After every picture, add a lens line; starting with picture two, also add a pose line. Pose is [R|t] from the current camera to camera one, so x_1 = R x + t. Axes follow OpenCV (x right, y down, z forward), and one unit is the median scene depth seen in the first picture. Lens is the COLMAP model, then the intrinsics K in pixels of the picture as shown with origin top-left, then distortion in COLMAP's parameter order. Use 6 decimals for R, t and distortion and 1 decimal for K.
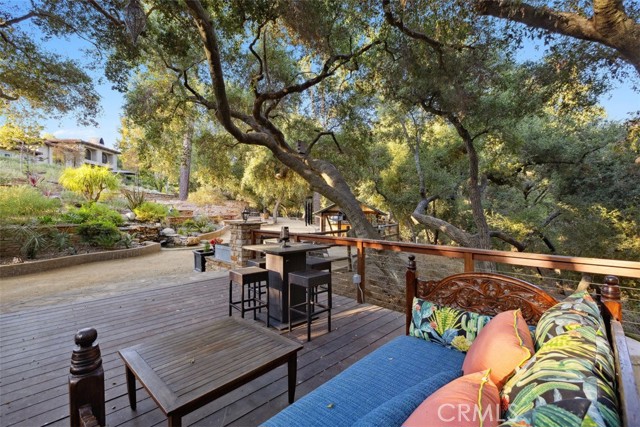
lens RADIAL K [[288.5, 0, 320.3], [0, 288.5, 212.8], [0, 0, 1]] dist [0.005211, 0.000026]
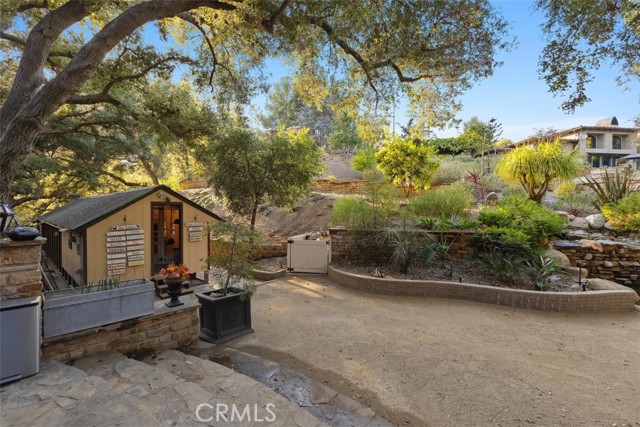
lens RADIAL K [[288.5, 0, 319.7], [0, 288.5, 211.9], [0, 0, 1]] dist [0.005211, 0.000026]
pose [[0.088944, 0.007817, -0.996006, -0.122170], [-0.014804, 0.999869, 0.006526, -0.001312], [0.995927, 0.014164, 0.089048, 0.331662]]
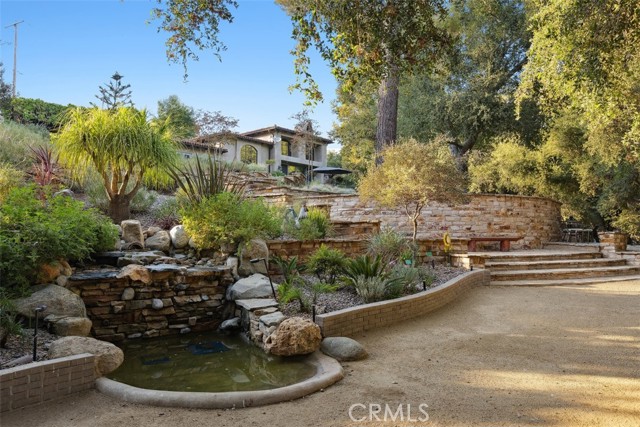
lens RADIAL K [[463.1, 0, 320.7], [0, 463.1, 214.0], [0, 0, 1]] dist [-0.001657, -0.000638]
pose [[0.751968, -0.040422, -0.657959, -0.131221], [0.002801, 0.998305, -0.058131, 0.013915], [0.659194, 0.041870, 0.750806, 0.532458]]
